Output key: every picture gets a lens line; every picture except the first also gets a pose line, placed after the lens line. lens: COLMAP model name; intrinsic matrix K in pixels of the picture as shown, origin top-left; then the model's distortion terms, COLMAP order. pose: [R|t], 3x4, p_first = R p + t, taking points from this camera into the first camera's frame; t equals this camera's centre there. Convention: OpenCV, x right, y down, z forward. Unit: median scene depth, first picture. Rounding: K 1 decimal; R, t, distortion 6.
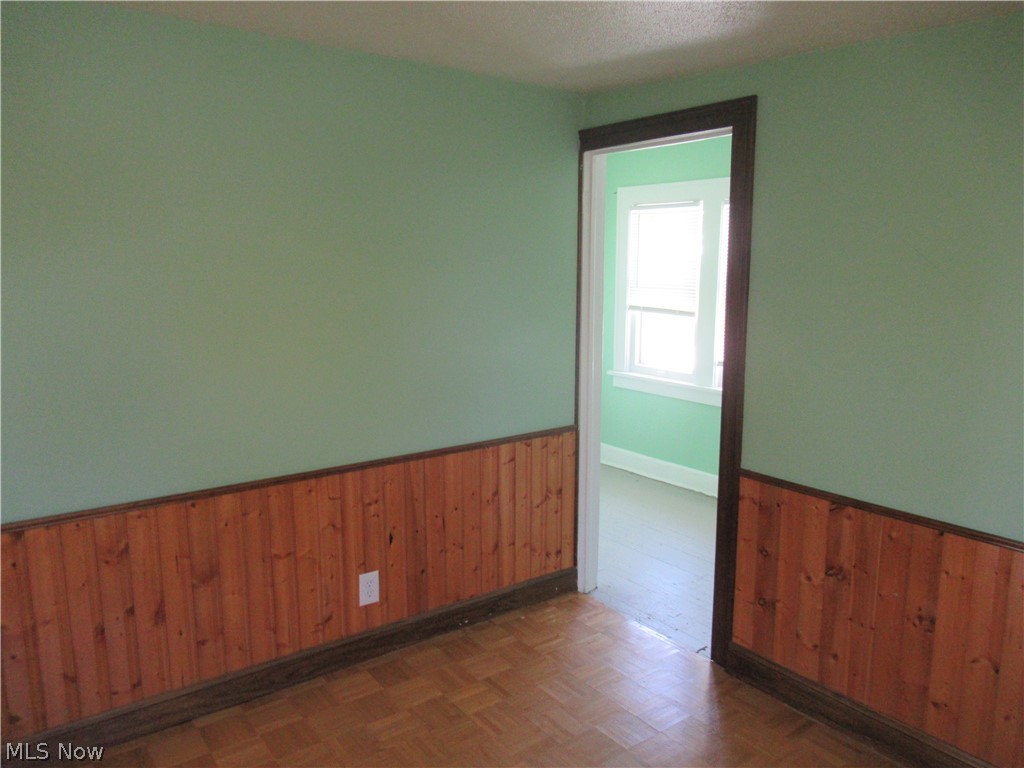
lens RADIAL K [[760.3, 0, 512.7], [0, 760.3, 385.8], [0, 0, 1]] dist [-0.008097, 0.003886]
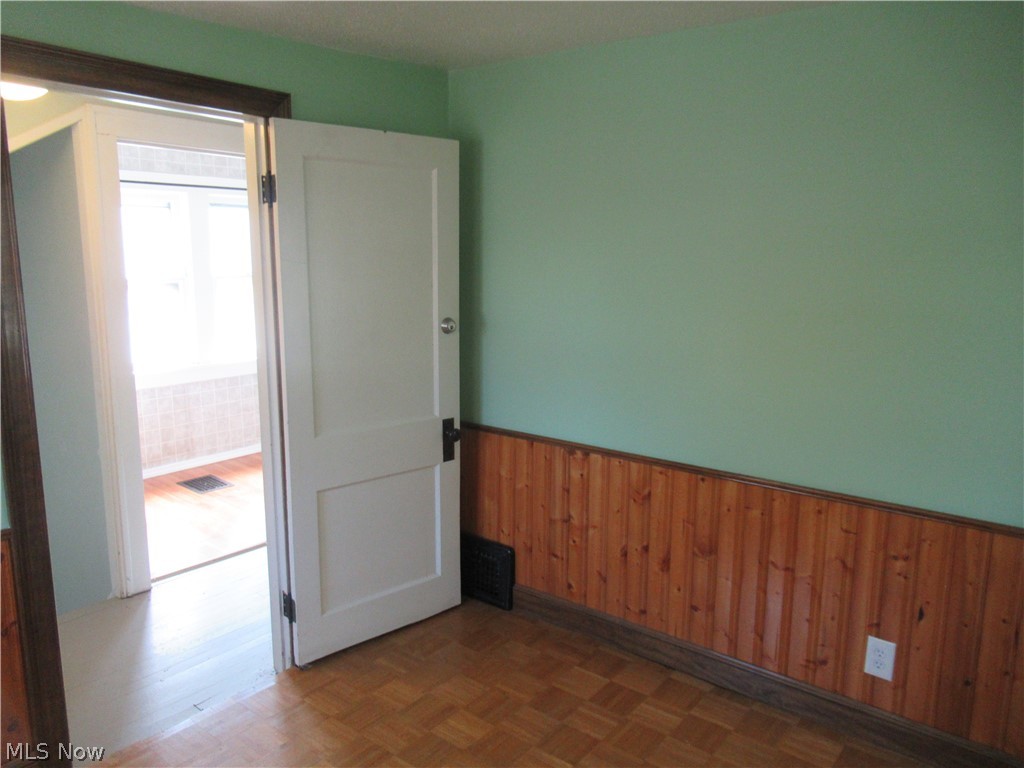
lens RADIAL K [[760.3, 0, 512.1], [0, 760.3, 381.8], [0, 0, 1]] dist [-0.008097, 0.003886]
pose [[0.270113, 0.165600, -0.948481, 0.486308], [-0.176469, 0.976926, 0.120311, -0.058066], [0.946519, 0.134880, 0.293103, 0.397701]]
